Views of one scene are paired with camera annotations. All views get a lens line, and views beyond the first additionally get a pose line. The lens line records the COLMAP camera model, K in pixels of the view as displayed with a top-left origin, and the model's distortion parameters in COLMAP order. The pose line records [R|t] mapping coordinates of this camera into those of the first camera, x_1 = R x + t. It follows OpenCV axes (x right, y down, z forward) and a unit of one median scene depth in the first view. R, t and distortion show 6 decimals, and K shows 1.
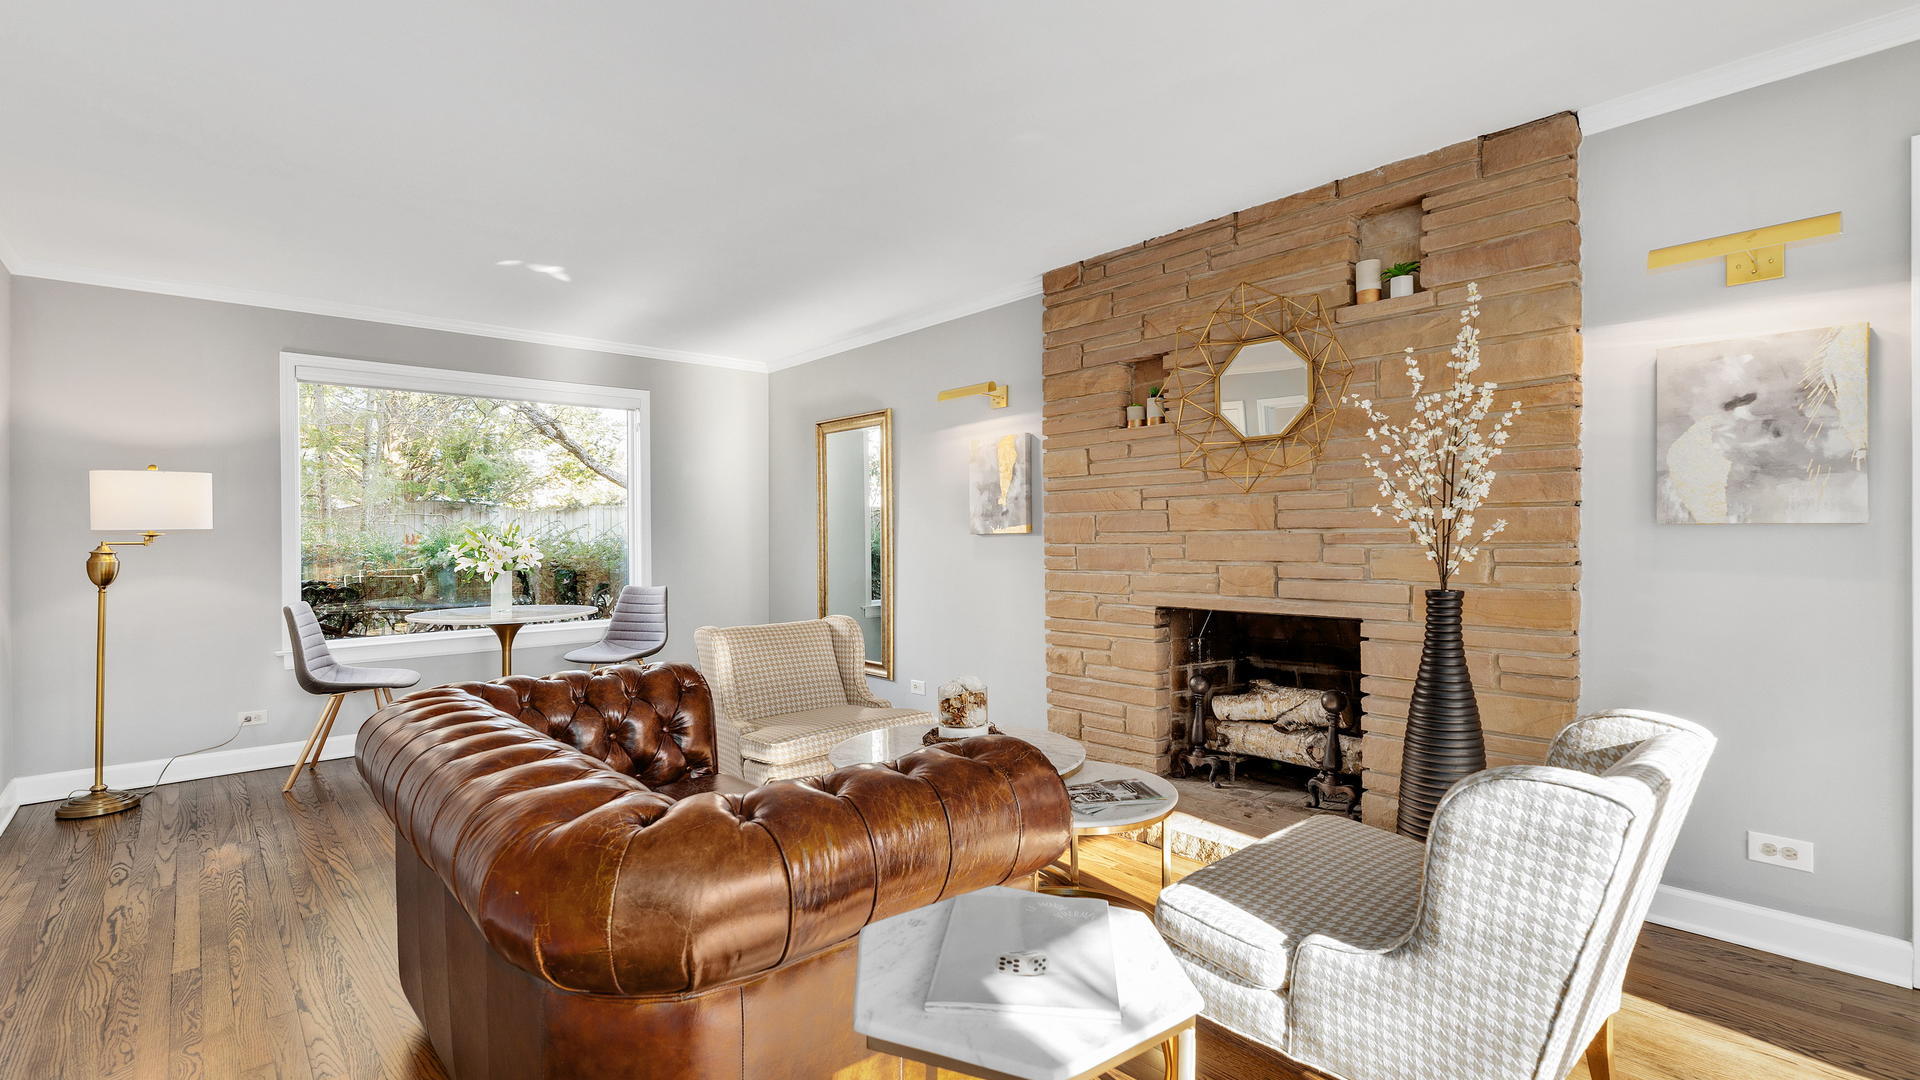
lens RADIAL K [[845.0, 0, 959.5], [0, 845.0, 532.1], [0, 0, 1]] dist [0.002047, 0.000175]
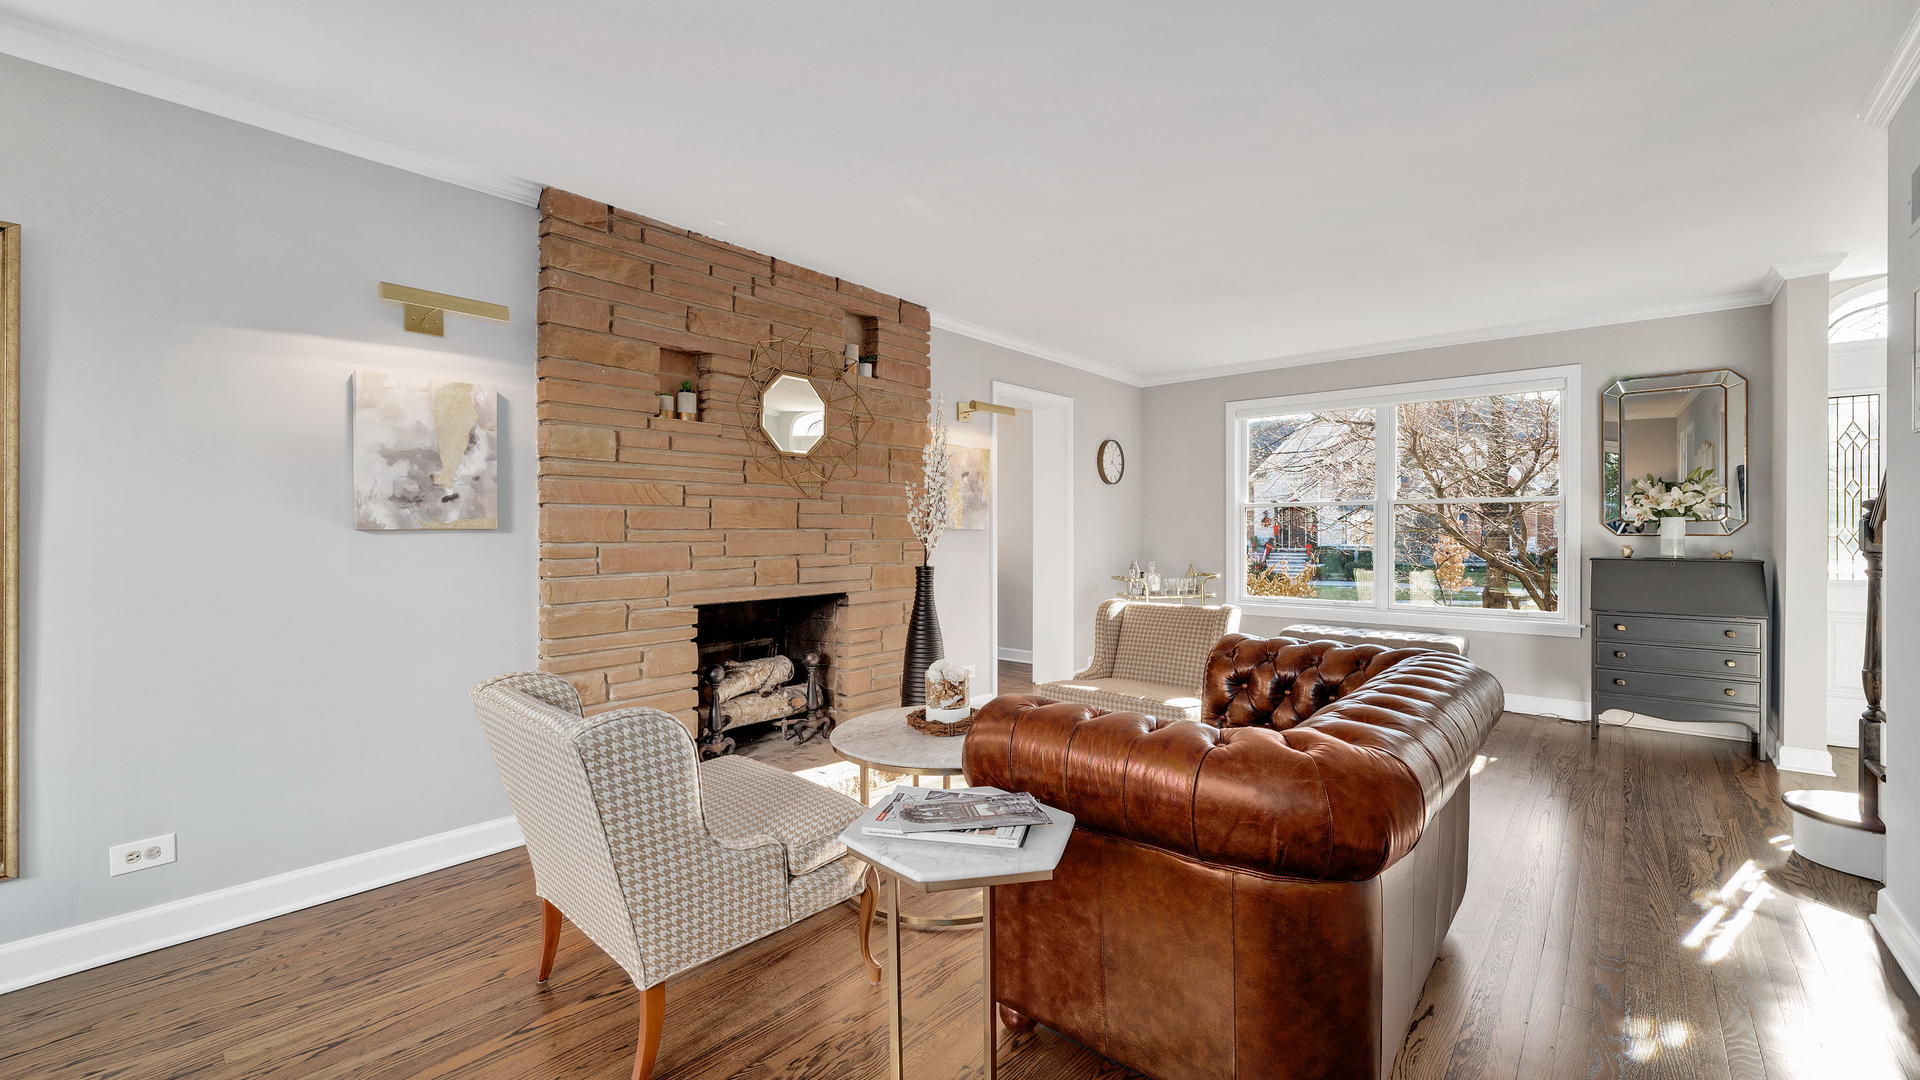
lens RADIAL K [[845.0, 0, 959.5], [0, 845.0, 532.1], [0, 0, 1]] dist [0.002047, 0.000175]
pose [[-0.156756, 0.009982, 0.987587, -0.837792], [-0.000176, 0.999949, -0.010135, 0.013337], [-0.987637, -0.001763, -0.156746, 0.897484]]
